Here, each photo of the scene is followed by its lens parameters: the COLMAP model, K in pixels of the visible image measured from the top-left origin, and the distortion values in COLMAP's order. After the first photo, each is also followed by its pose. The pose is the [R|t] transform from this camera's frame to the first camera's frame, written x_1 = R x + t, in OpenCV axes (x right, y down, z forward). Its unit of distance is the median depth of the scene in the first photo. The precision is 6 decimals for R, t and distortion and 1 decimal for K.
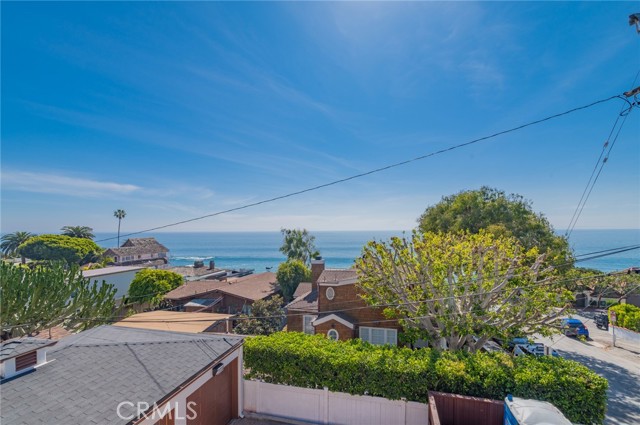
lens RADIAL K [[256.8, 0, 321.4], [0, 256.8, 230.6], [0, 0, 1]] dist [-0.010214, -0.000075]
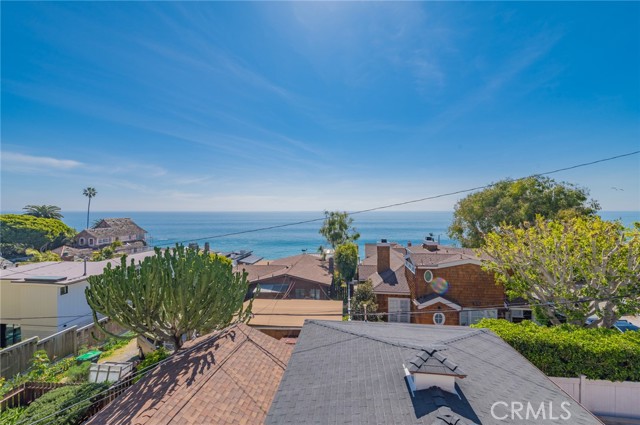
lens RADIAL K [[249.7, 0, 317.3], [0, 249.7, 211.8], [0, 0, 1]] dist [0.000074, -0.000035]
pose [[0.993259, 0.007361, 0.115680, -0.124511], [-0.007442, 0.999972, 0.000266, -0.001517], [-0.115675, -0.001125, 0.993286, 0.017849]]
